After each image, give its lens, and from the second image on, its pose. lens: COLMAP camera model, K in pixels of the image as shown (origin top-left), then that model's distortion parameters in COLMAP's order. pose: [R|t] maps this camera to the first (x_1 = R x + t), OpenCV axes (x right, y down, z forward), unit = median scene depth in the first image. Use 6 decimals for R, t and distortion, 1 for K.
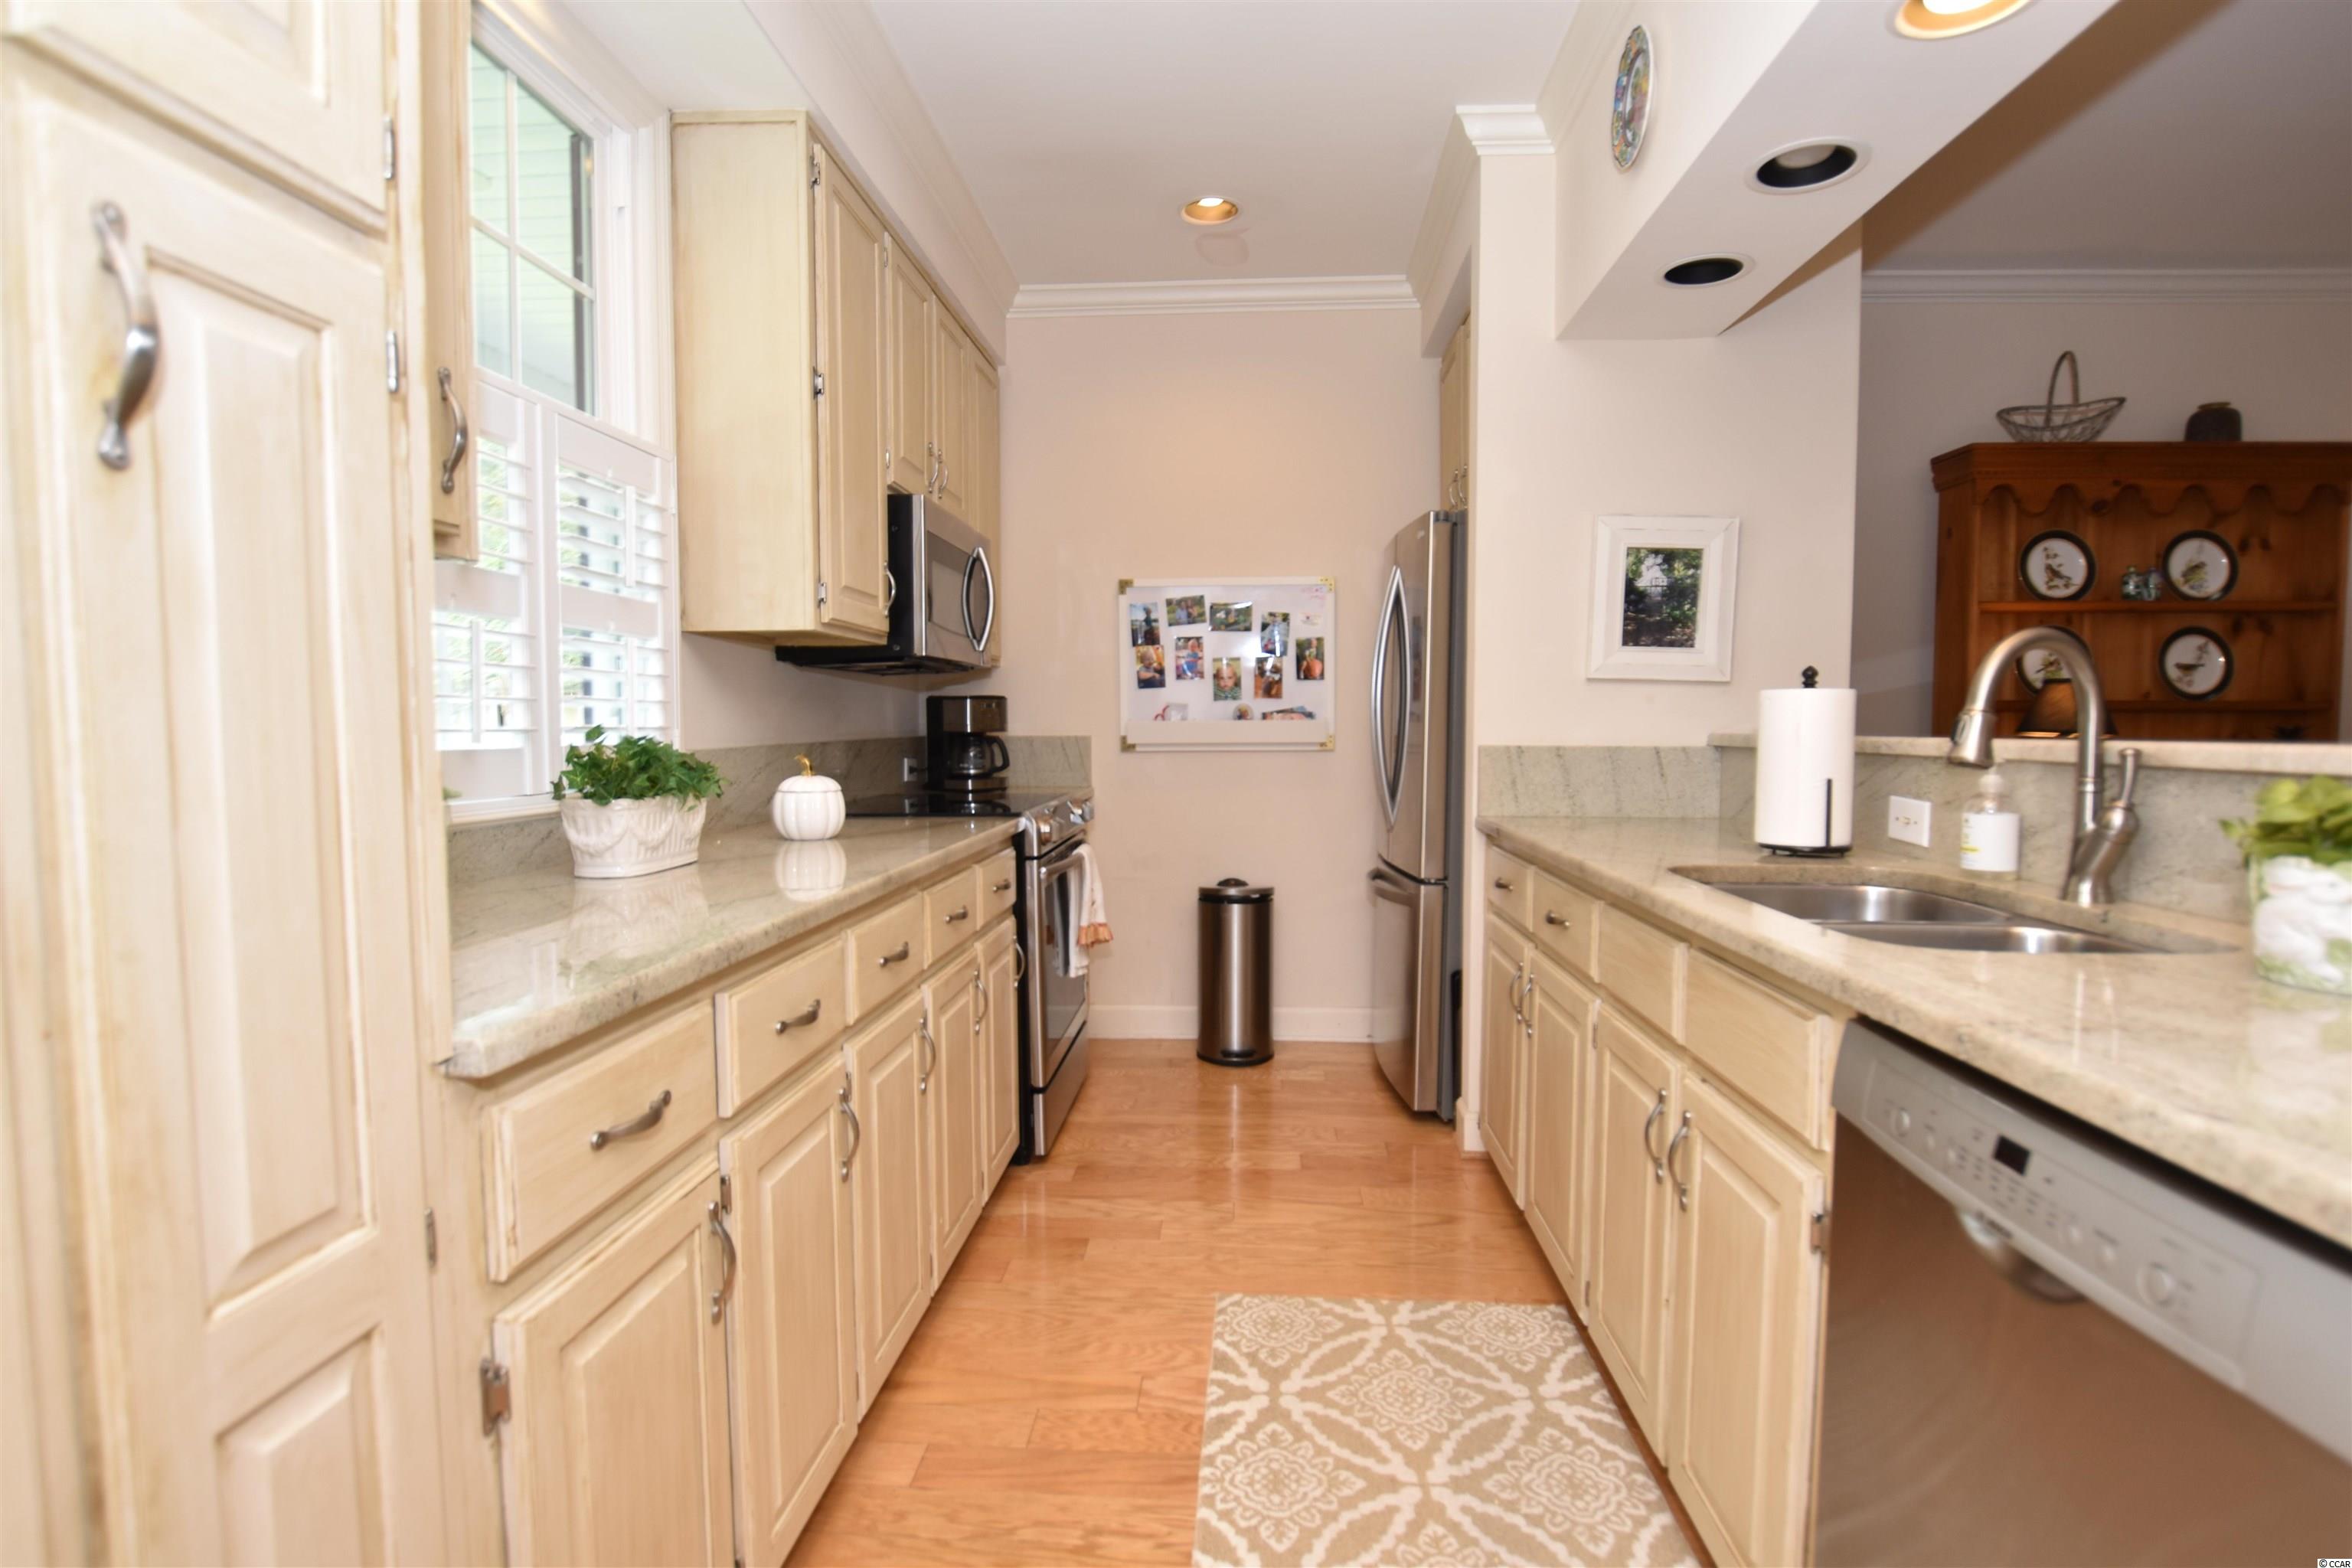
lens RADIAL K [[1166.5, 0, 1184.0], [0, 1166.5, 792.5], [0, 0, 1]] dist [-0.026425, 0.001628]
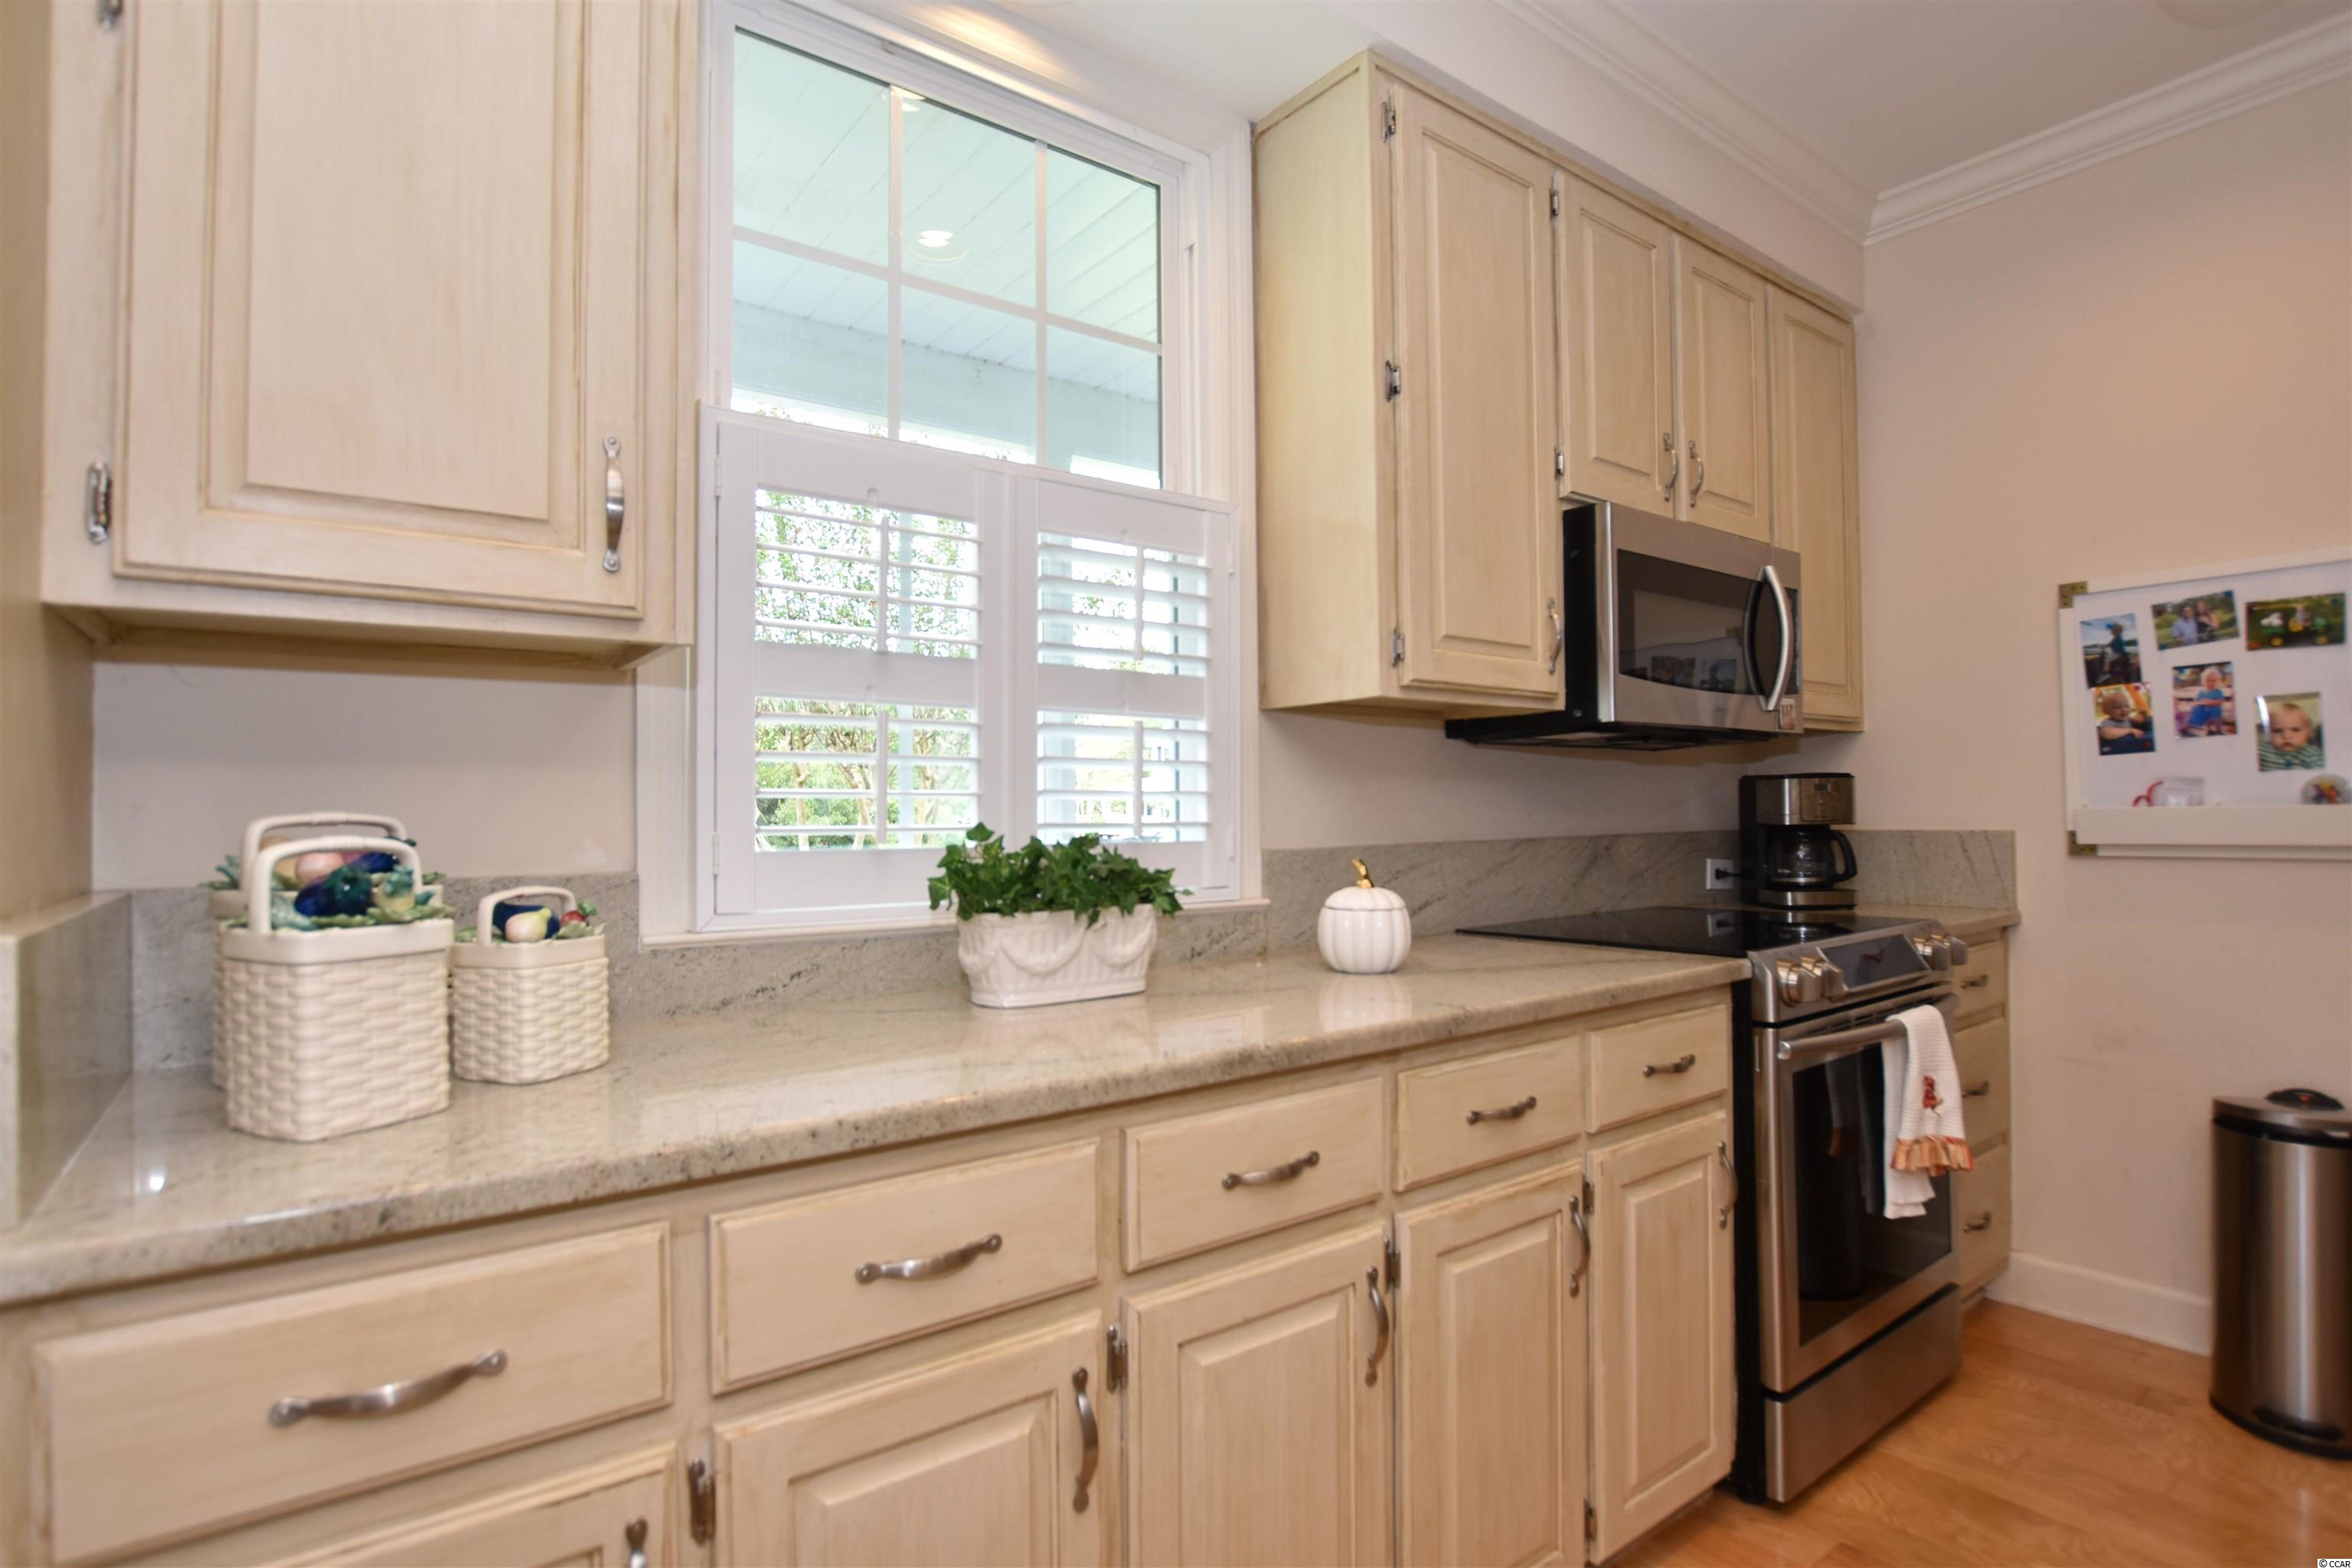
lens RADIAL K [[1166.5, 0, 1184.0], [0, 1166.5, 792.5], [0, 0, 1]] dist [-0.026425, 0.001628]
pose [[0.652314, -0.016253, -0.757775, 0.147915], [-0.038126, 0.997801, -0.054221, -0.024988], [0.756989, 0.064260, 0.650260, 0.337802]]
